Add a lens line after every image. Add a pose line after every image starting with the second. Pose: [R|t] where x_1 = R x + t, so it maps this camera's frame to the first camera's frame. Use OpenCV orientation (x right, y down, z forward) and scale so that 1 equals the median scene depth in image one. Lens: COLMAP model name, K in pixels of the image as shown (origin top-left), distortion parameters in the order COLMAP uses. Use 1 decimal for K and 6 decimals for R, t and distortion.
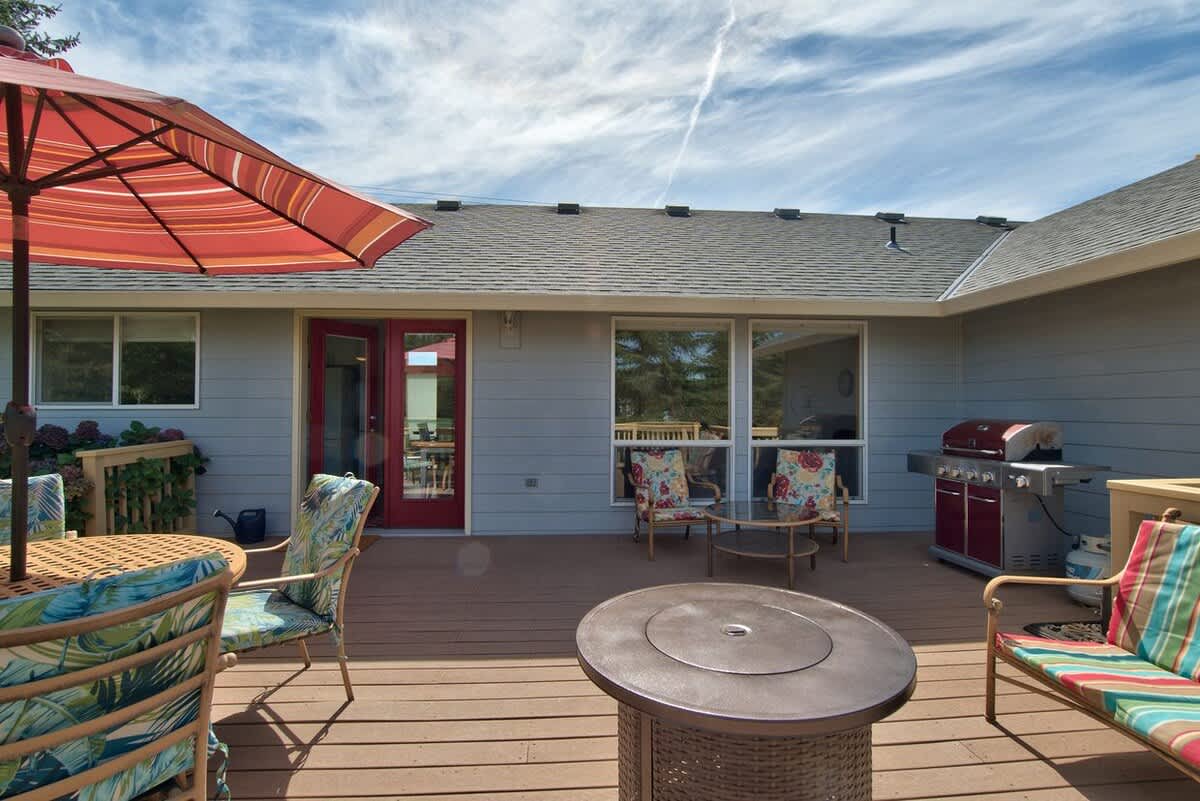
lens RADIAL K [[579.1, 0, 599.5], [0, 579.1, 396.7], [0, 0, 1]] dist [-0.018673, 0.001030]
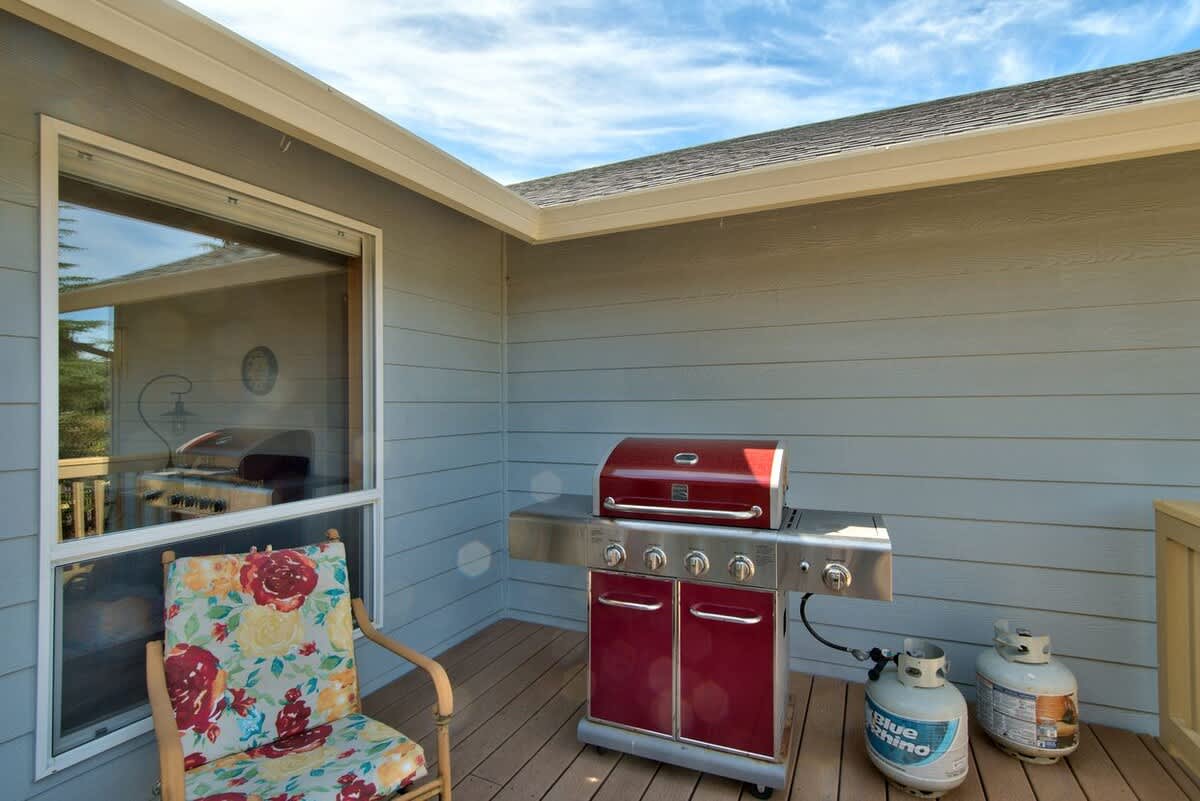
lens RADIAL K [[580.7, 0, 598.8], [0, 580.7, 398.3], [0, 0, 1]] dist [-0.049782, 0.027865]
pose [[0.494032, 0.004437, 0.869432, 0.164597], [-0.010063, 0.999949, 0.000615, 0.002495], [-0.869385, -0.009053, 0.494052, 0.674903]]
